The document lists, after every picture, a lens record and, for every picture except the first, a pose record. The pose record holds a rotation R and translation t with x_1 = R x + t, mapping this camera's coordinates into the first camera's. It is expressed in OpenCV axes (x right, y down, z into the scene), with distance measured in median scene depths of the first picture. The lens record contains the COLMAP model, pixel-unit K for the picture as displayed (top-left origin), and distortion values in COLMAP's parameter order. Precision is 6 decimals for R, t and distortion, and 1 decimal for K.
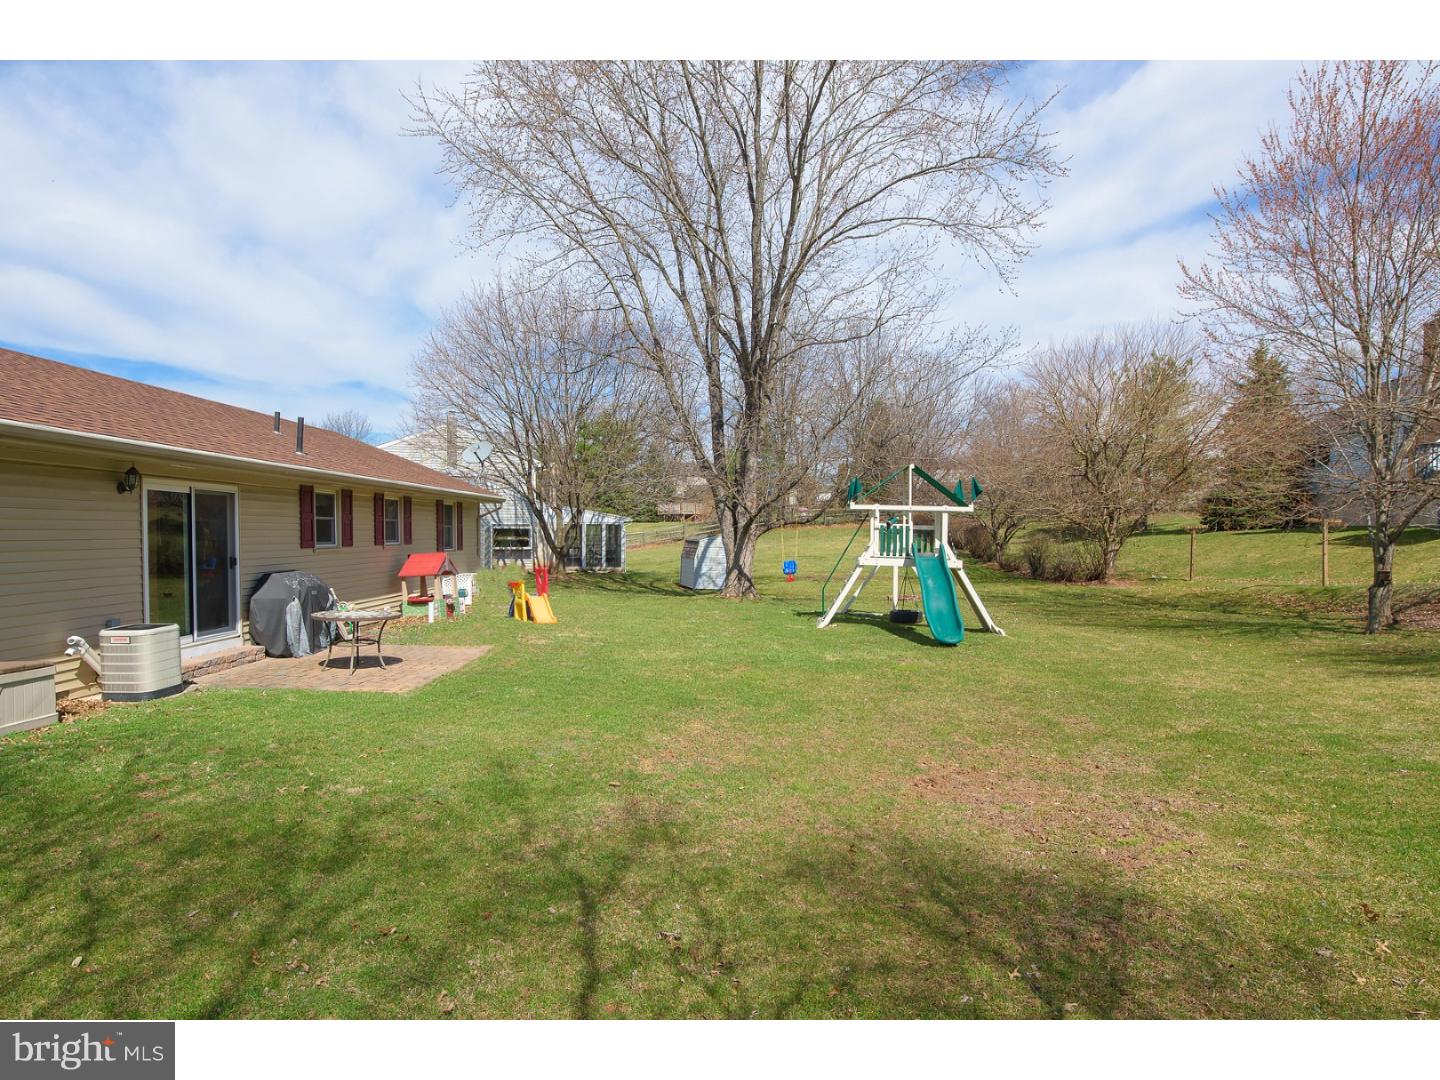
lens RADIAL K [[773.8, 0, 721.7], [0, 773.8, 540.9], [0, 0, 1]] dist [-0.012812, 0.001531]
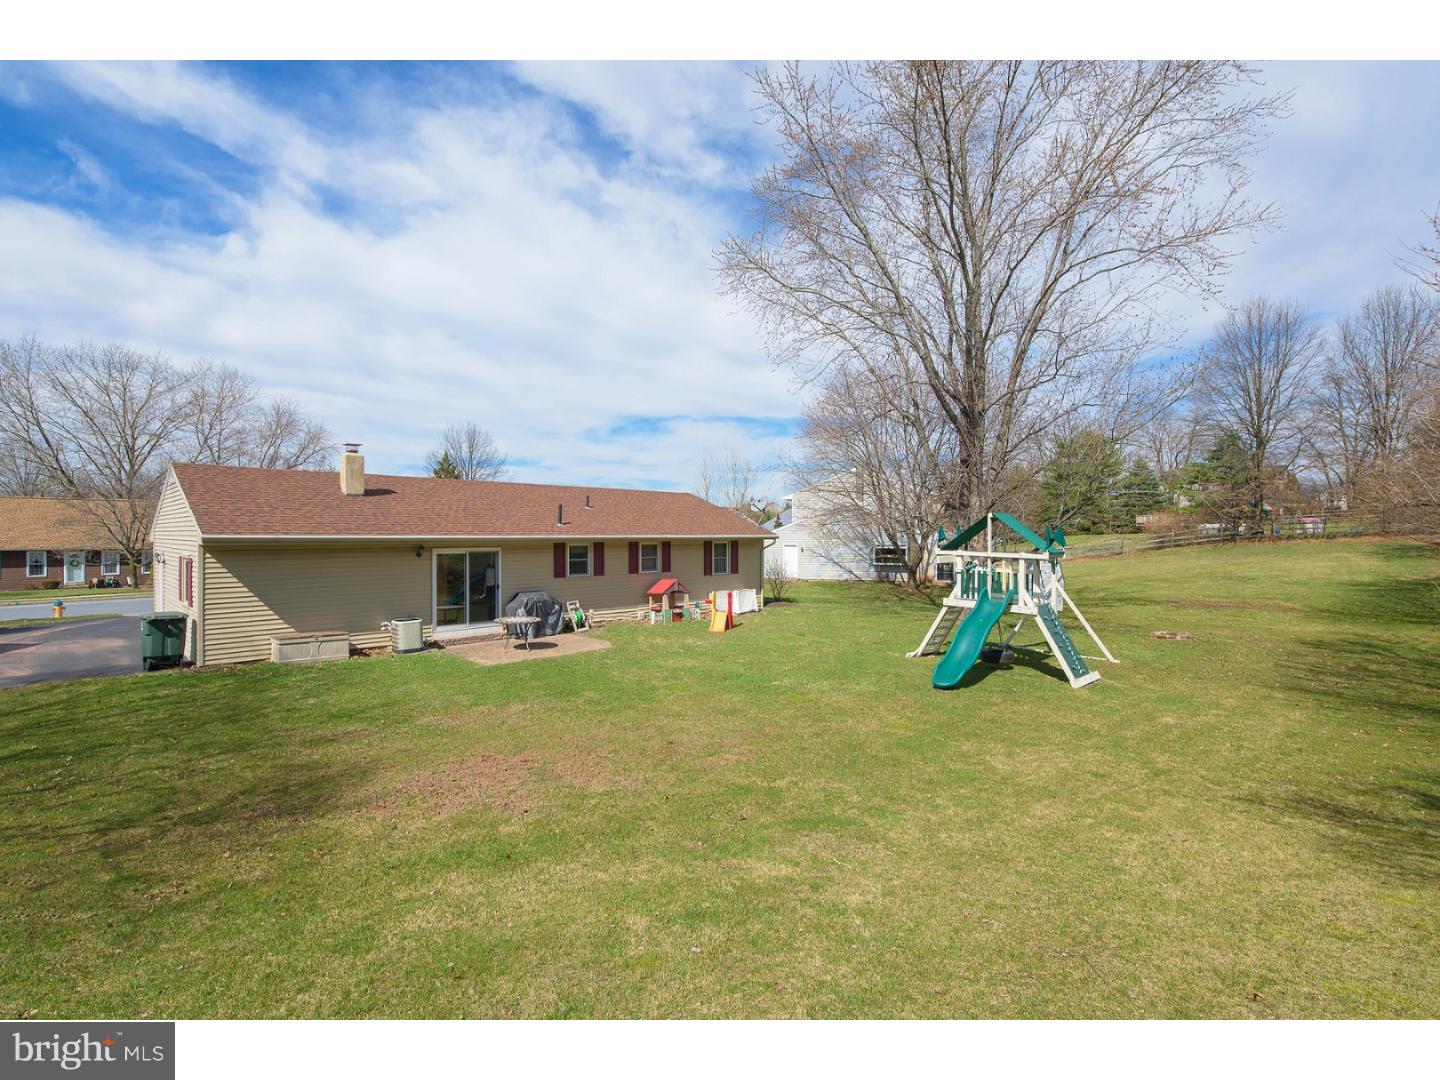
lens RADIAL K [[648.0, 0, 723.3], [0, 648.0, 540.6], [0, 0, 1]] dist [-0.001788, 0.000131]
pose [[0.740706, 0.002538, -0.671824, 1.049909], [-0.007054, 0.999967, -0.004000, -0.103542], [0.671792, 0.007702, 0.740700, 0.206731]]
